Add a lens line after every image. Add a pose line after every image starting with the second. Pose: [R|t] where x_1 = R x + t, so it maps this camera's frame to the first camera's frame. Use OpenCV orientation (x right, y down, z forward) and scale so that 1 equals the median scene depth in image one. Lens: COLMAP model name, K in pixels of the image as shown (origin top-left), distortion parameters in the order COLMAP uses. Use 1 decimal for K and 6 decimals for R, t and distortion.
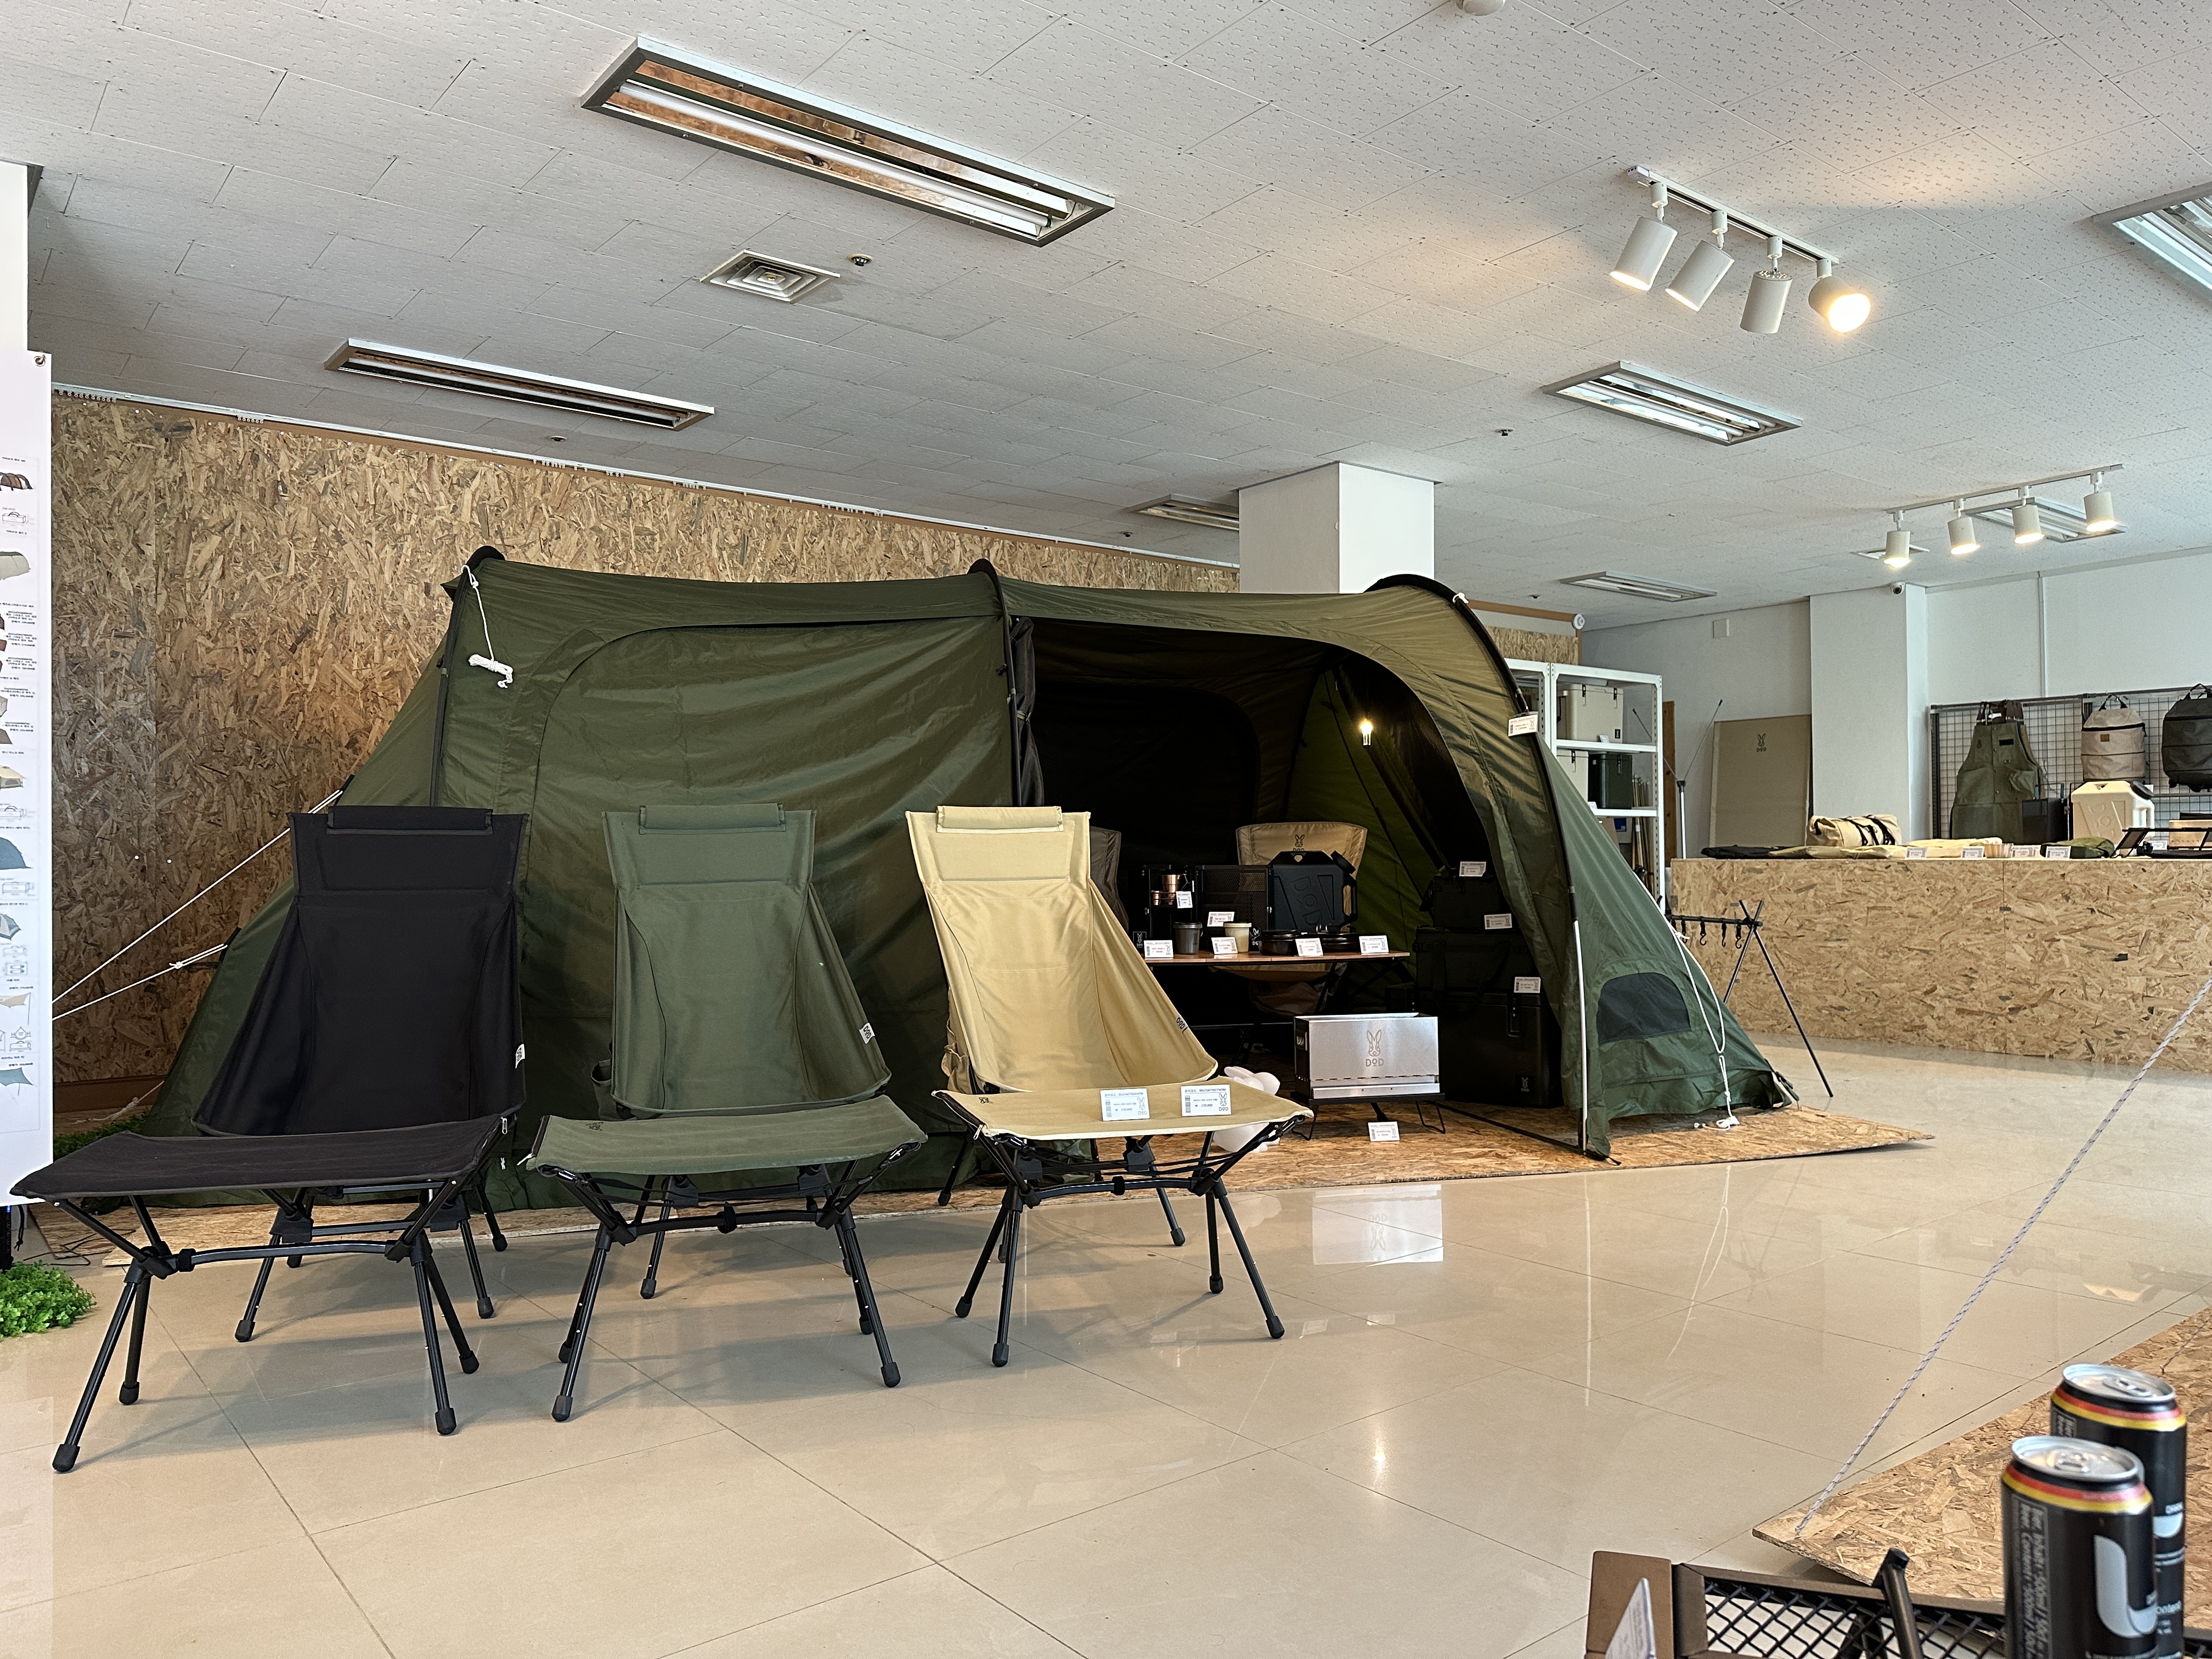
lens RADIAL K [[1559.8, 0, 1106.0], [0, 1559.8, 829.5], [0, 0, 1]] dist [0.098909, -0.135493]
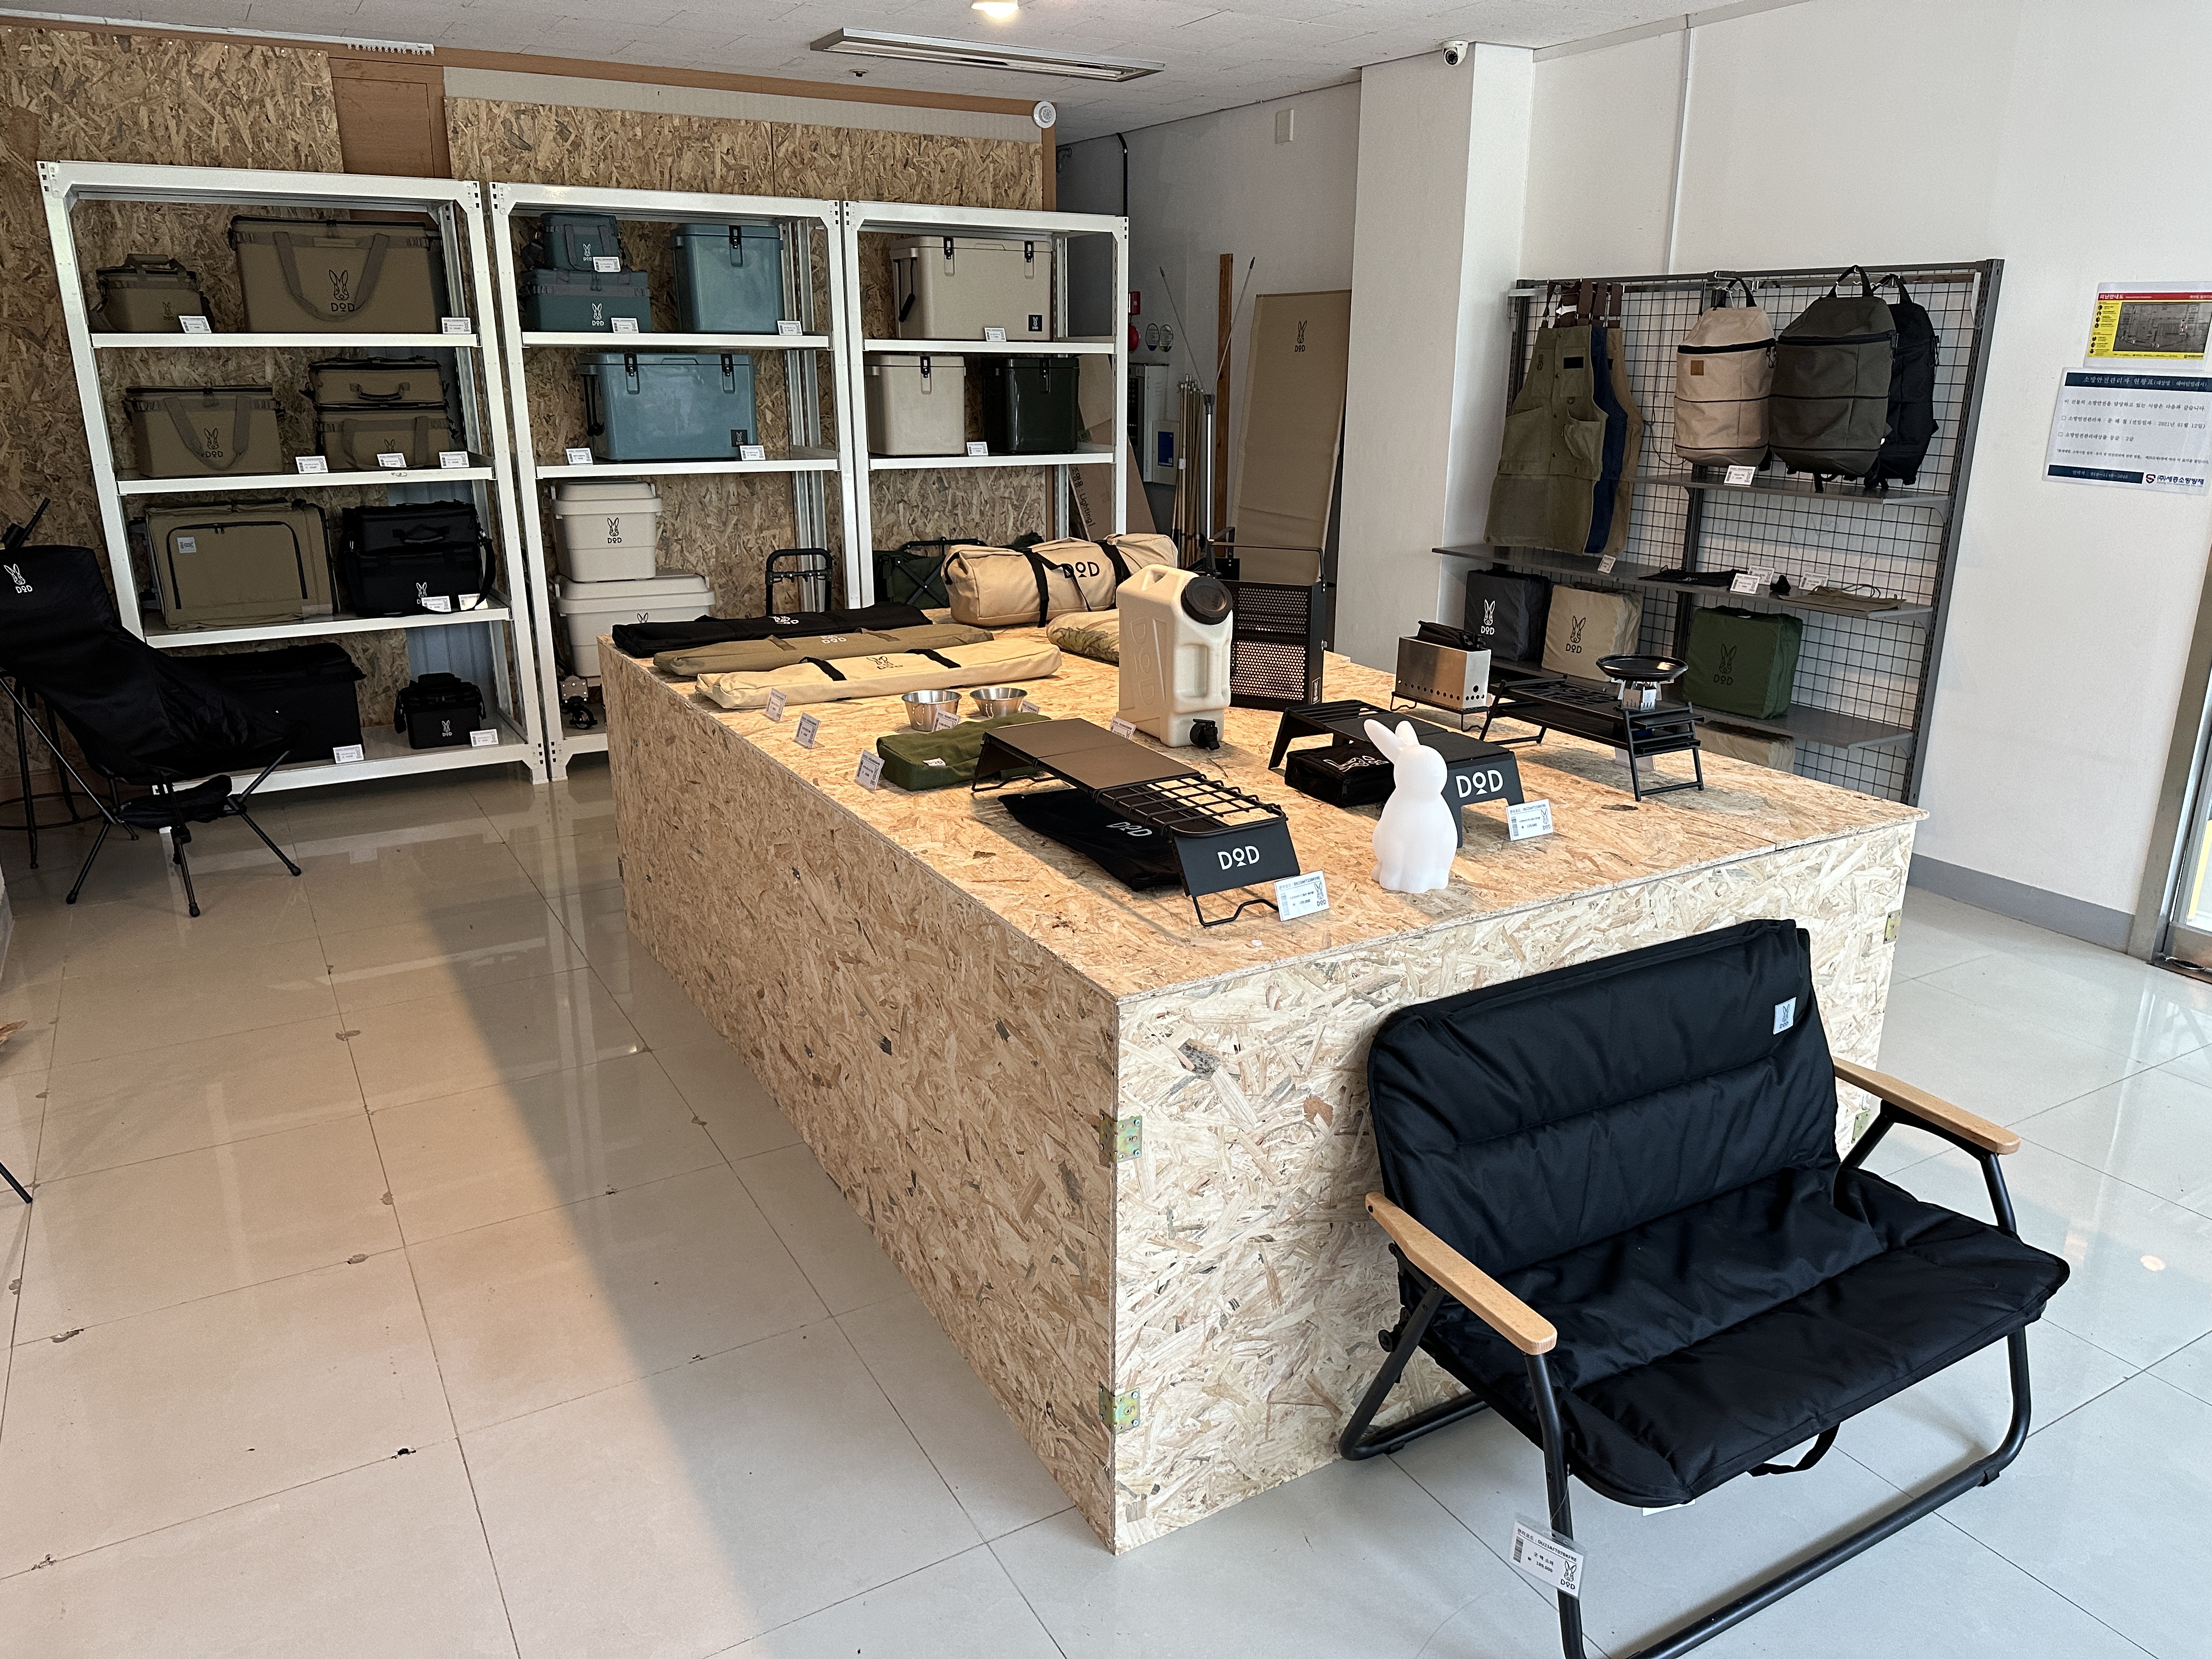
lens RADIAL K [[1559.8, 0, 1106.0], [0, 1559.8, 829.5], [0, 0, 1]] dist [0.098909, -0.135493]
pose [[0.989036, 0.053455, -0.137661, 0.461518], [-0.008557, 0.951364, 0.307950, -0.064356], [0.147427, -0.303396, 0.941391, 0.385644]]
